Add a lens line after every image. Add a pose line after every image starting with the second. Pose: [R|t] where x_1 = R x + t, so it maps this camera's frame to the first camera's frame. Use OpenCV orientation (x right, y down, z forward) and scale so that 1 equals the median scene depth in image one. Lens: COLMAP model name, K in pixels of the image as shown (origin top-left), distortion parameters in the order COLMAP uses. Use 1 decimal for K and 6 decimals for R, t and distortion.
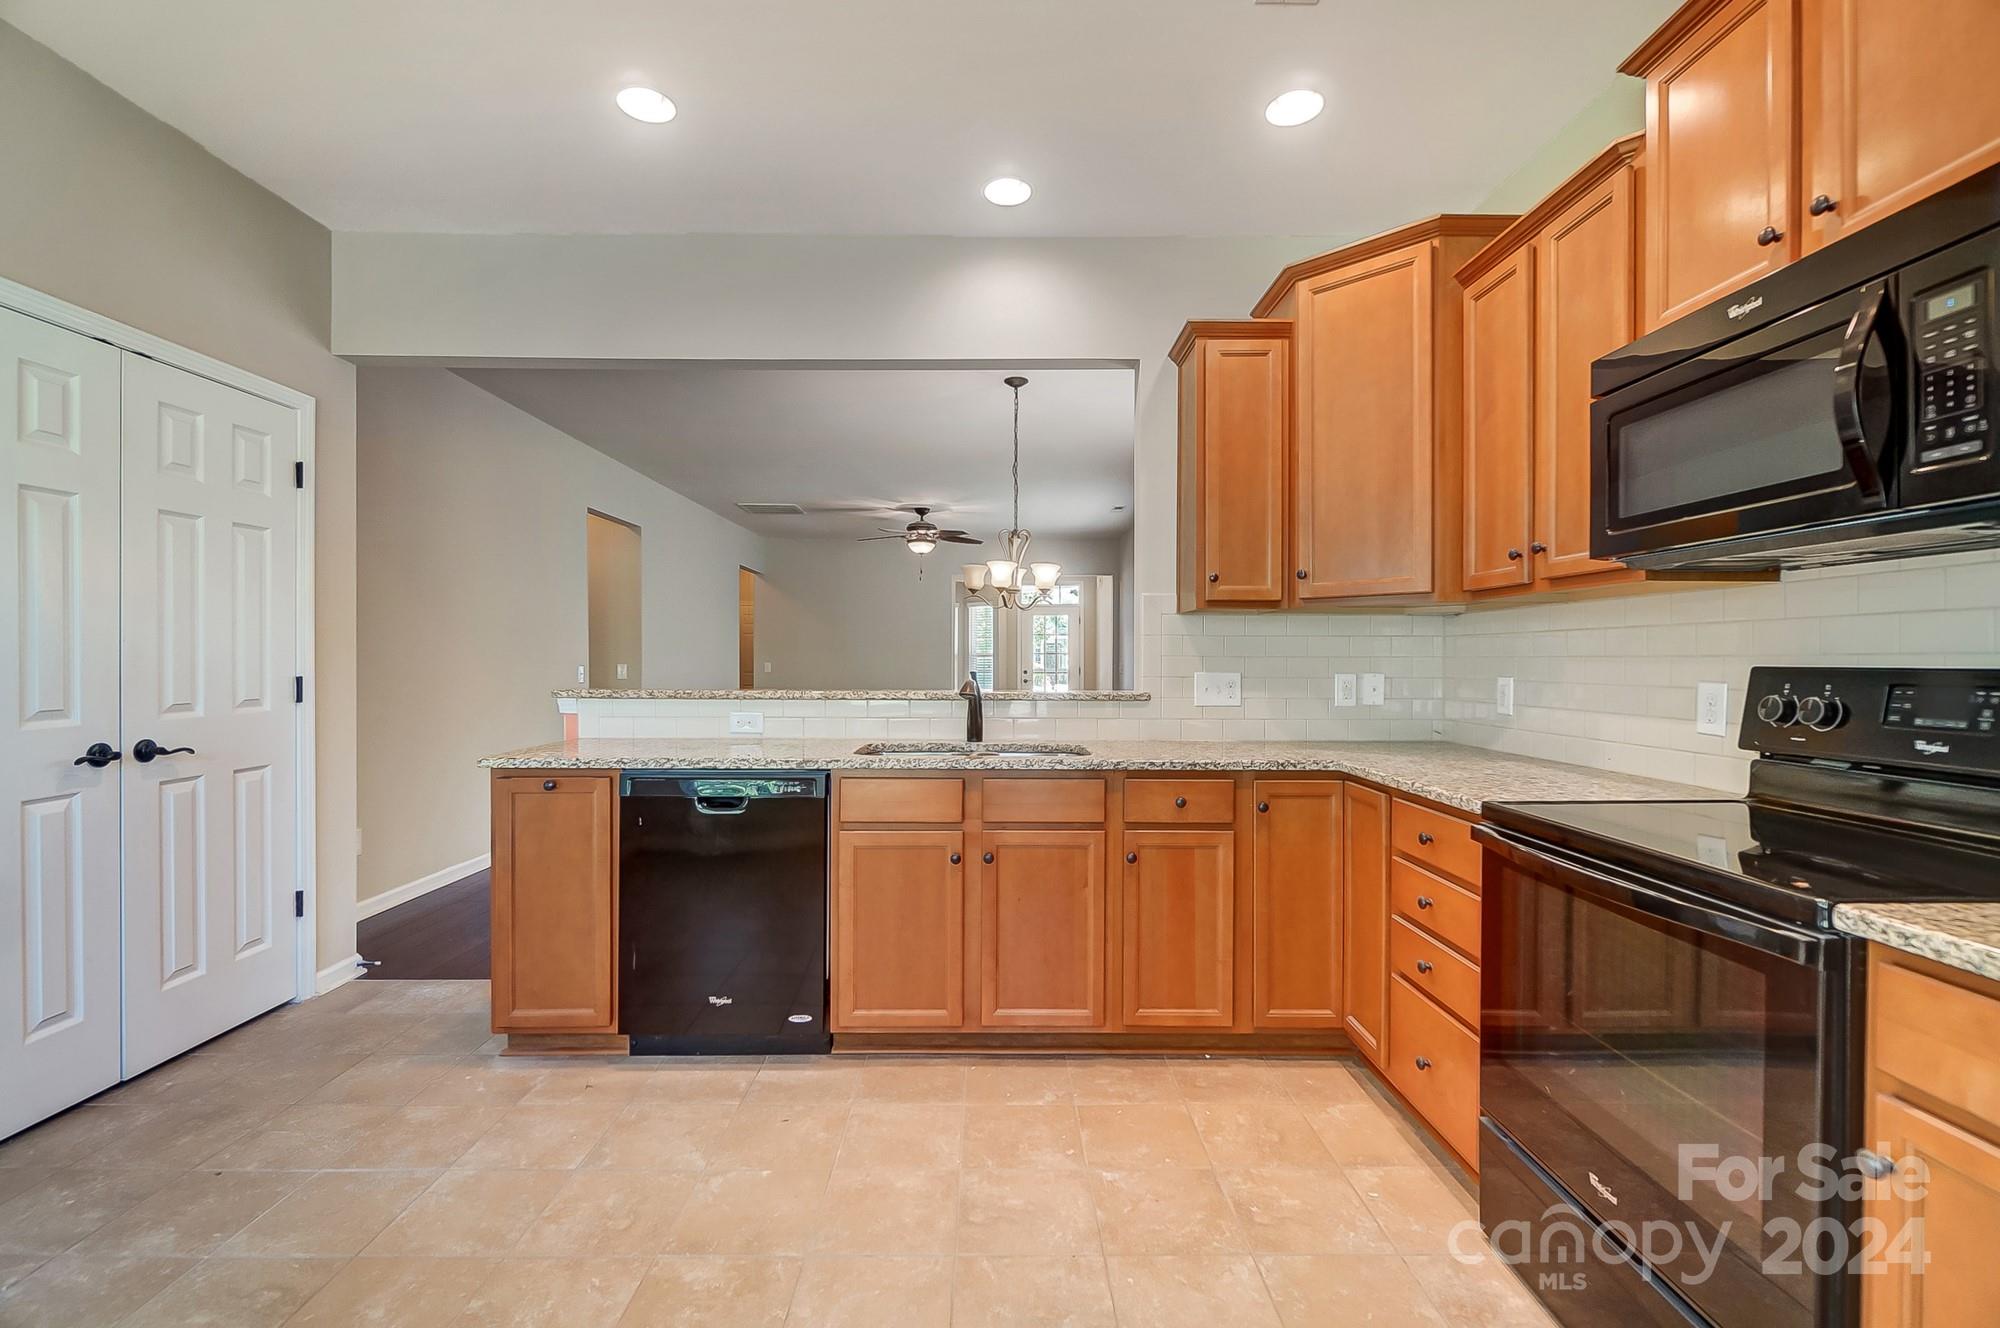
lens RADIAL K [[873.1, 0, 1000.0], [0, 873.1, 664.0], [0, 0, 1]] dist [0.000665, -0.006036]
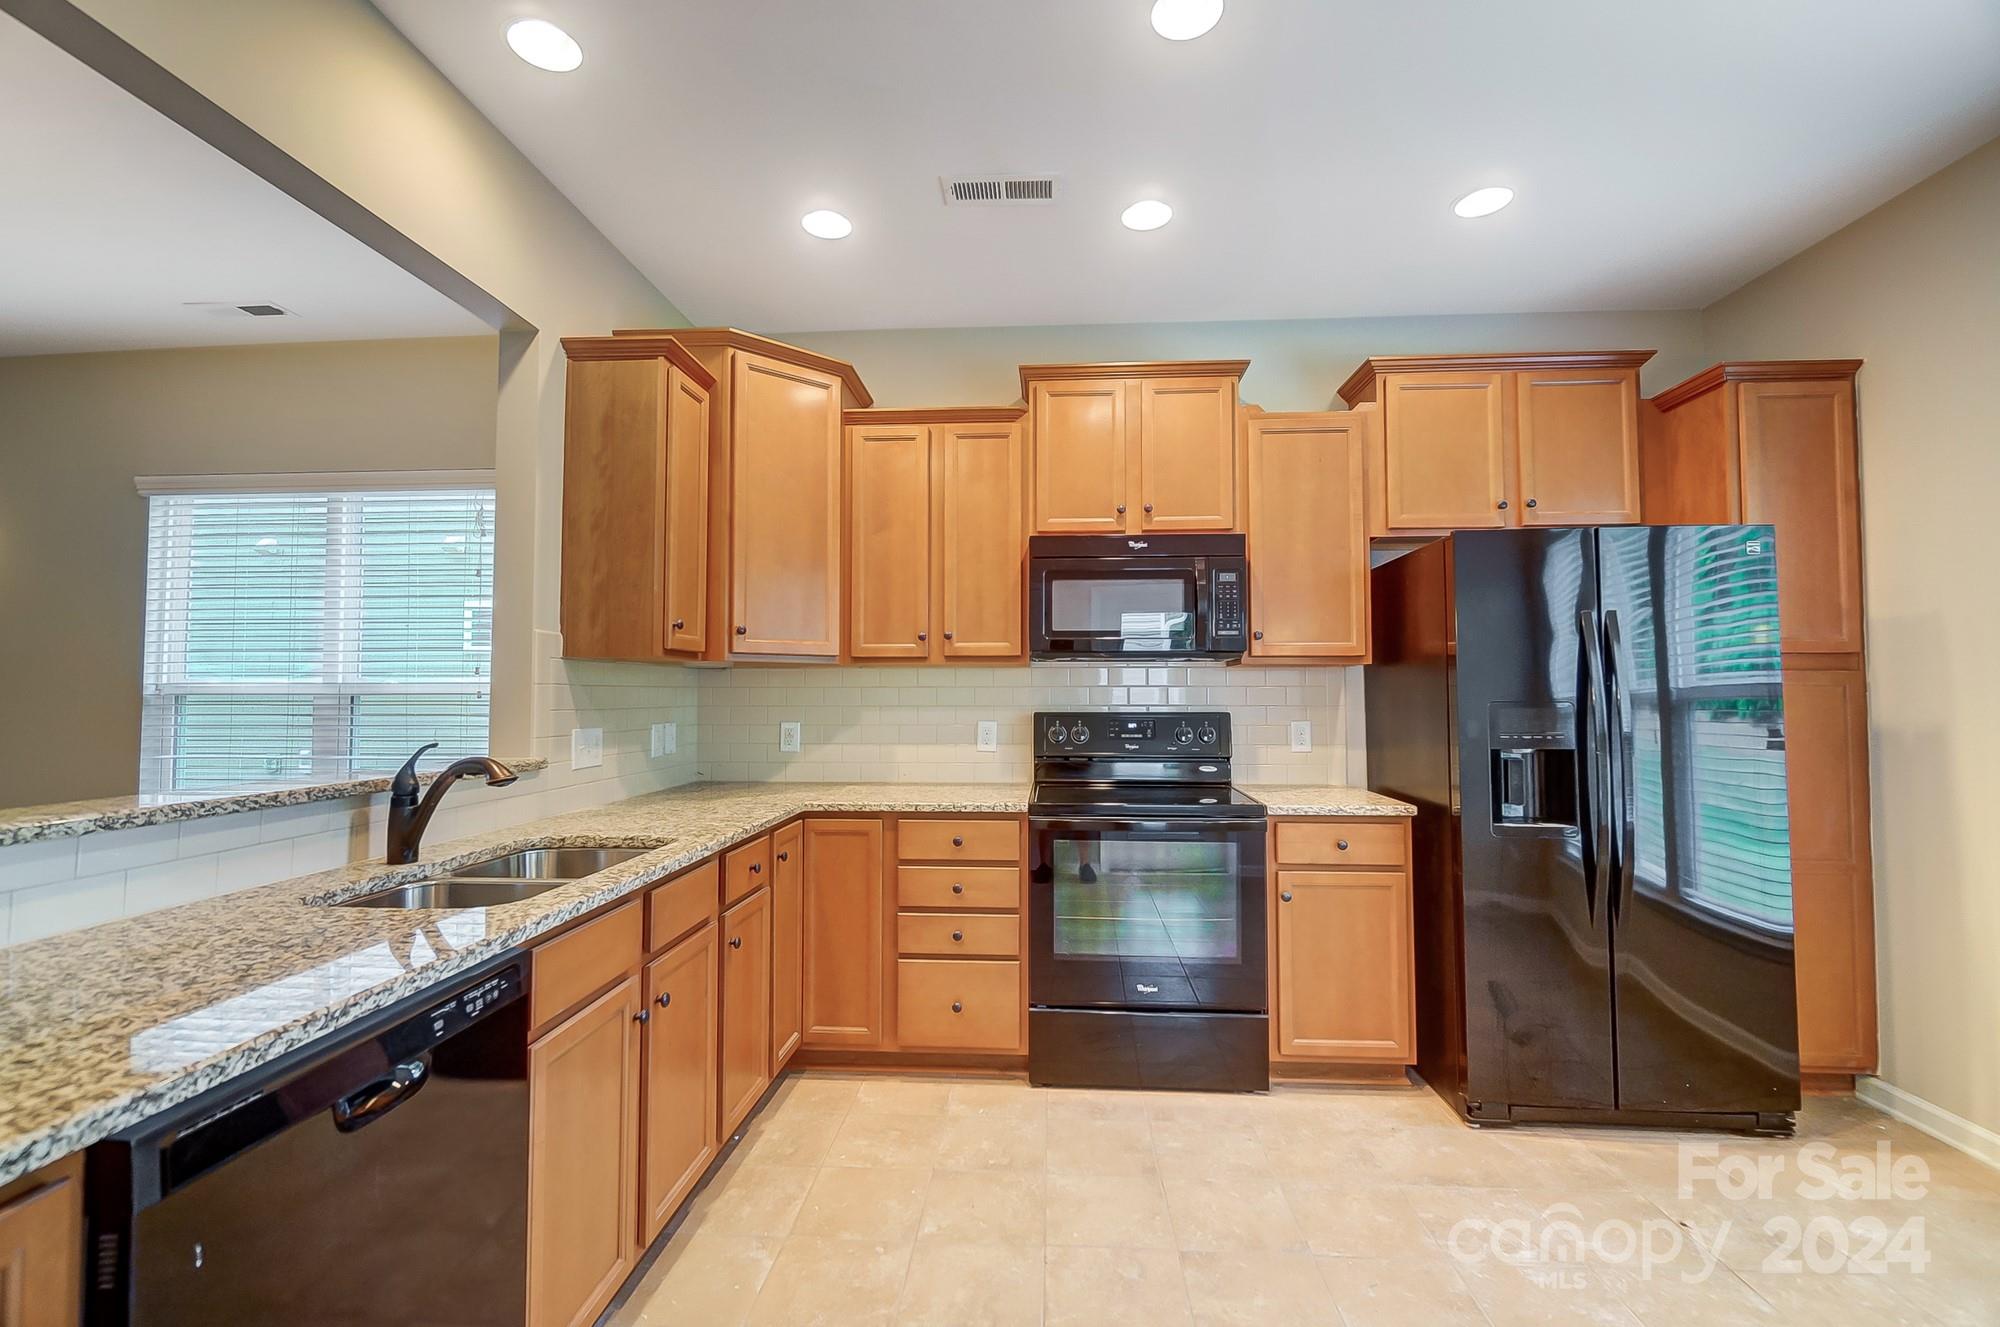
lens RADIAL K [[873.1, 0, 1000.0], [0, 873.1, 663.5], [0, 0, 1]] dist [0.000665, -0.006036]
pose [[0.071252, 0.031701, 0.996954, -0.819518], [0.004992, 0.999471, -0.032138, -0.034673], [-0.997446, 0.007267, 0.071056, 0.763395]]
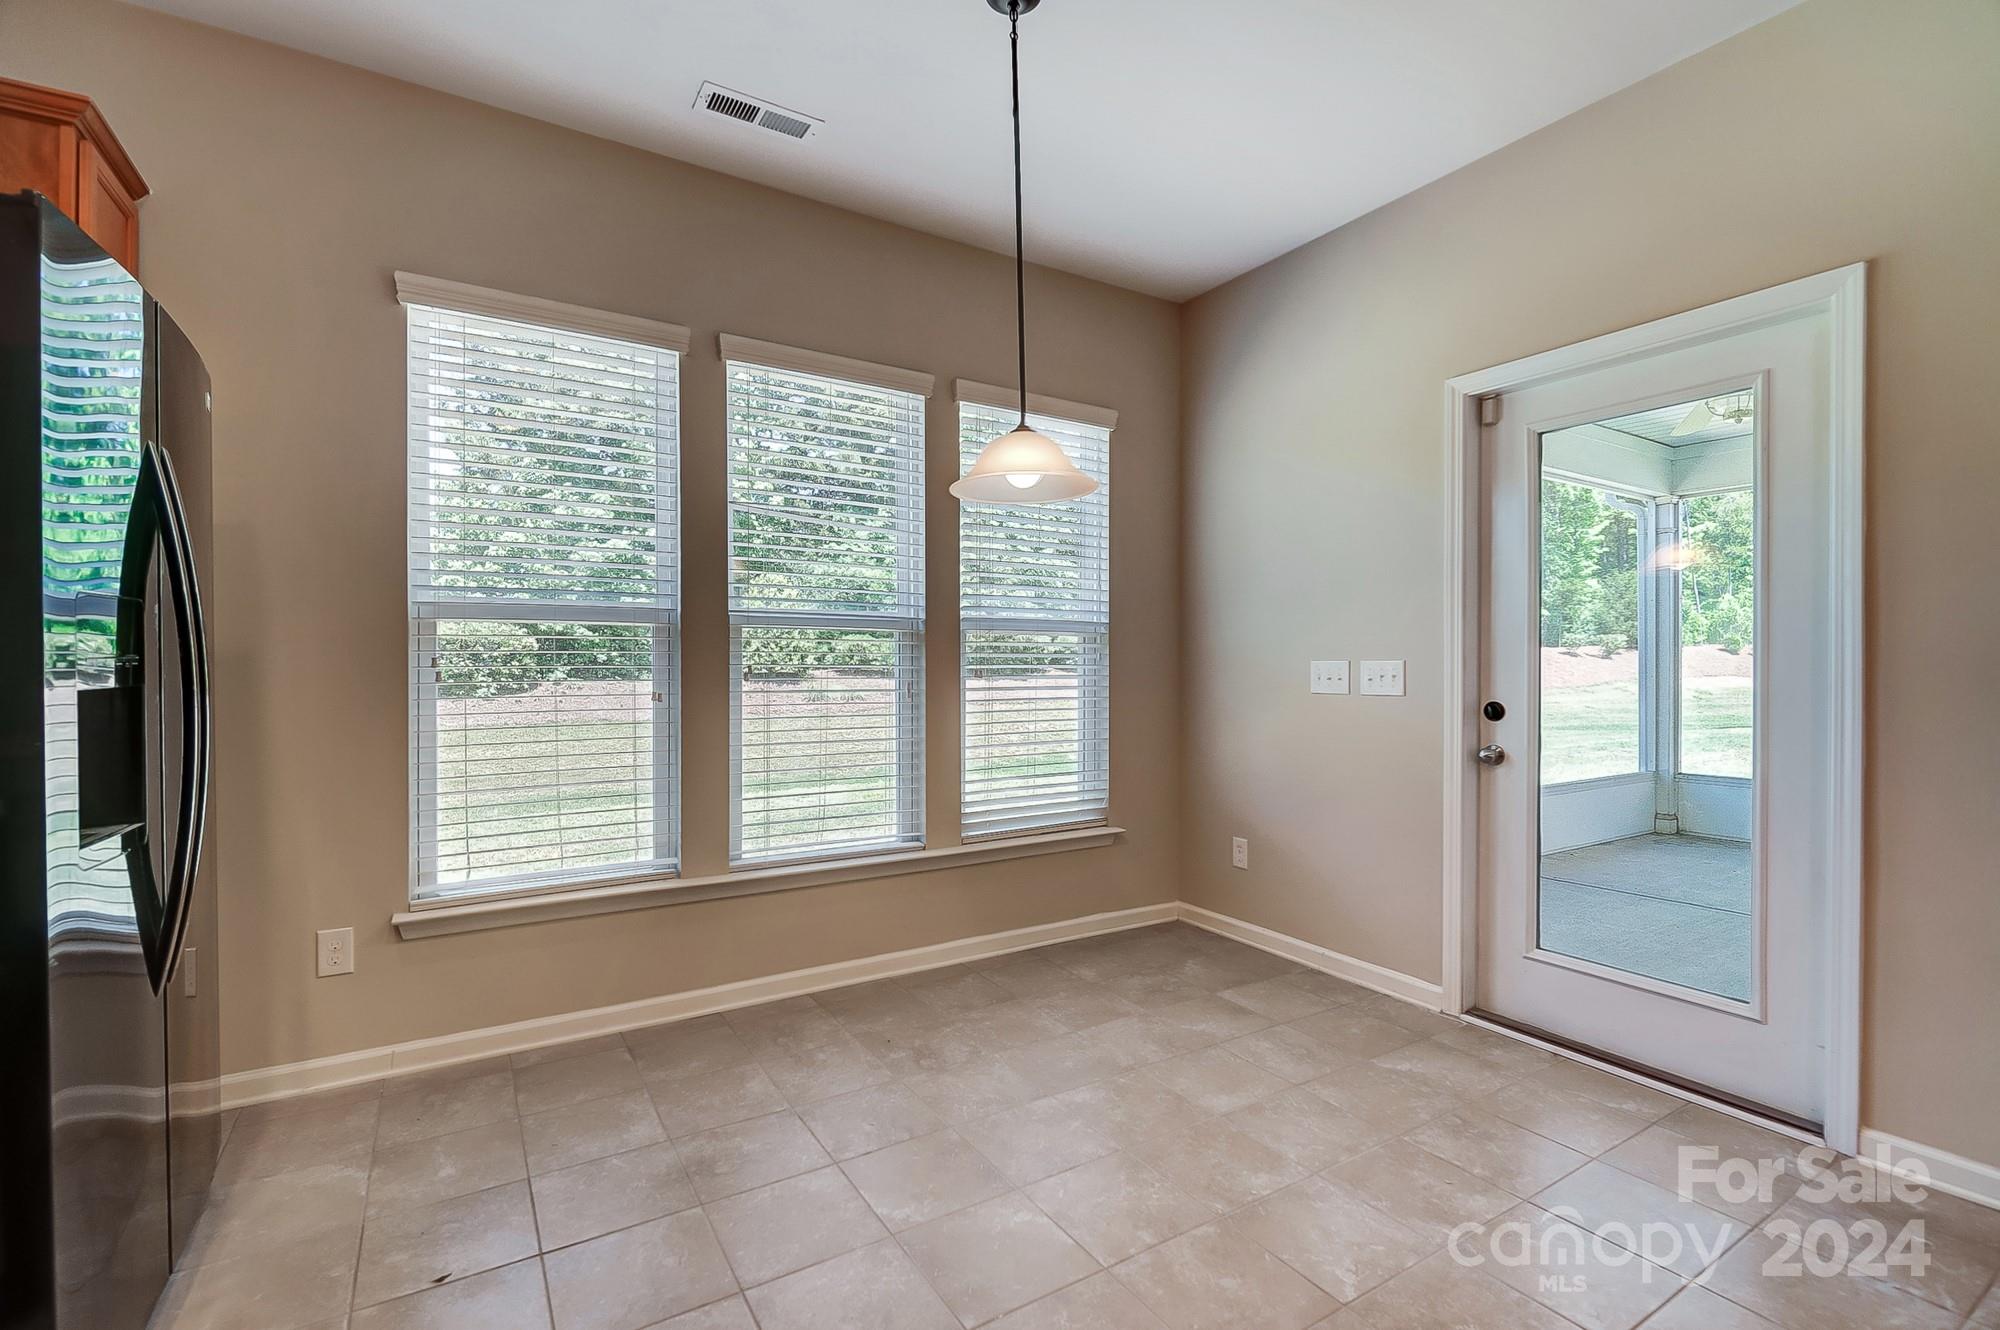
lens RADIAL K [[873.1, 0, 1000.0], [0, 873.1, 665.0], [0, 0, 1]] dist [0.000665, -0.006036]
pose [[-0.855333, -0.002532, -0.518073, 0.146094], [-0.007299, 0.999948, 0.007162, 0.020353], [0.518027, 0.009907, -0.855307, 0.960245]]
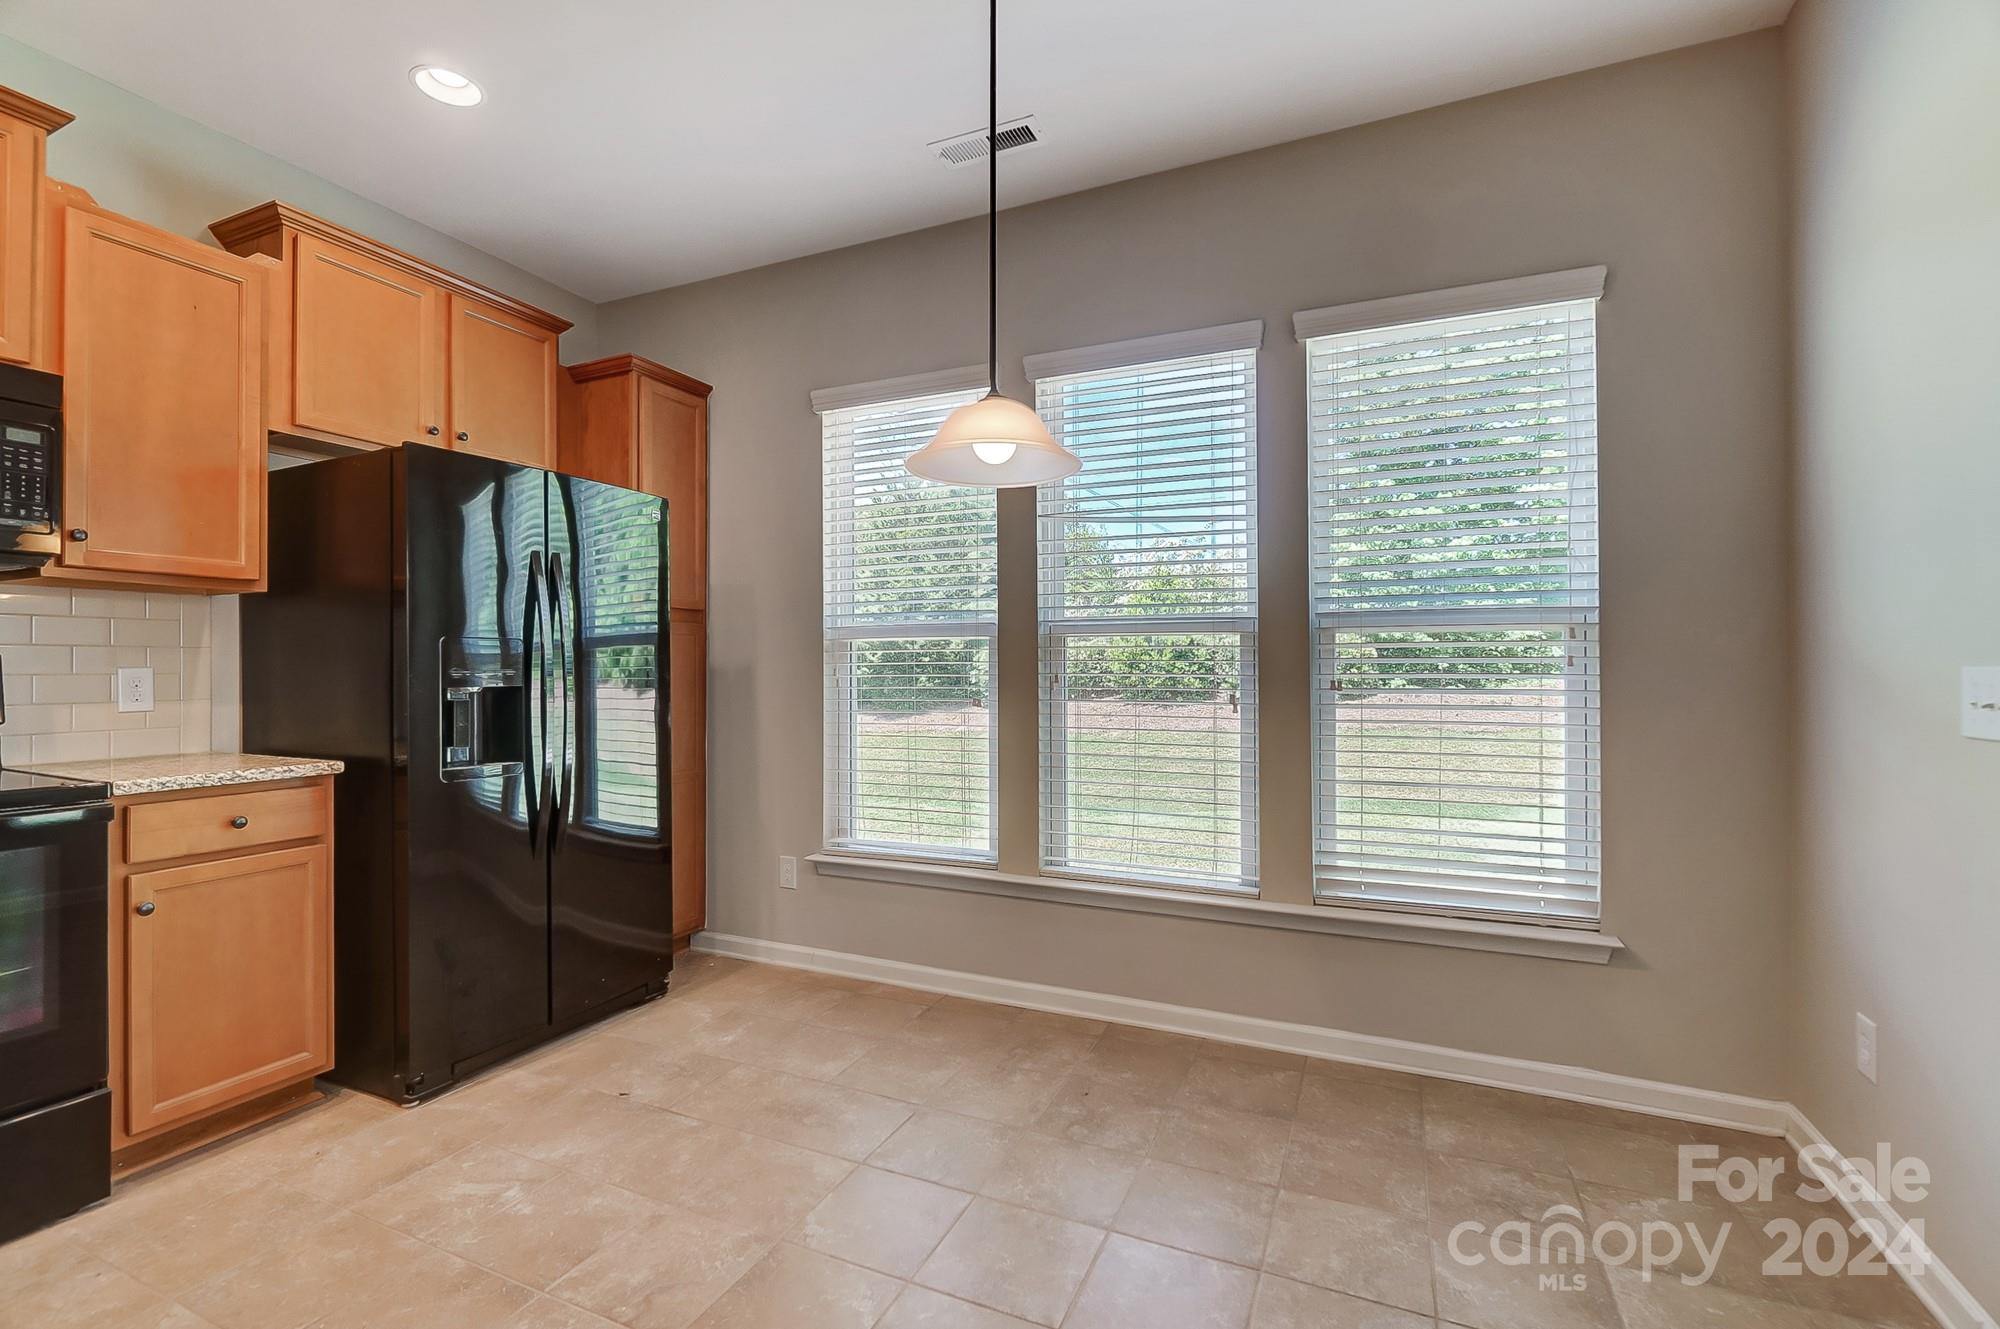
lens RADIAL K [[873.1, 0, 1000.0], [0, 873.1, 664.5], [0, 0, 1]] dist [0.000665, -0.006036]
pose [[-0.910082, 0.001331, 0.414427, -0.678511], [0.002000, 0.999997, 0.001179, 0.016200], [-0.414424, 0.001901, -0.910082, 0.883587]]
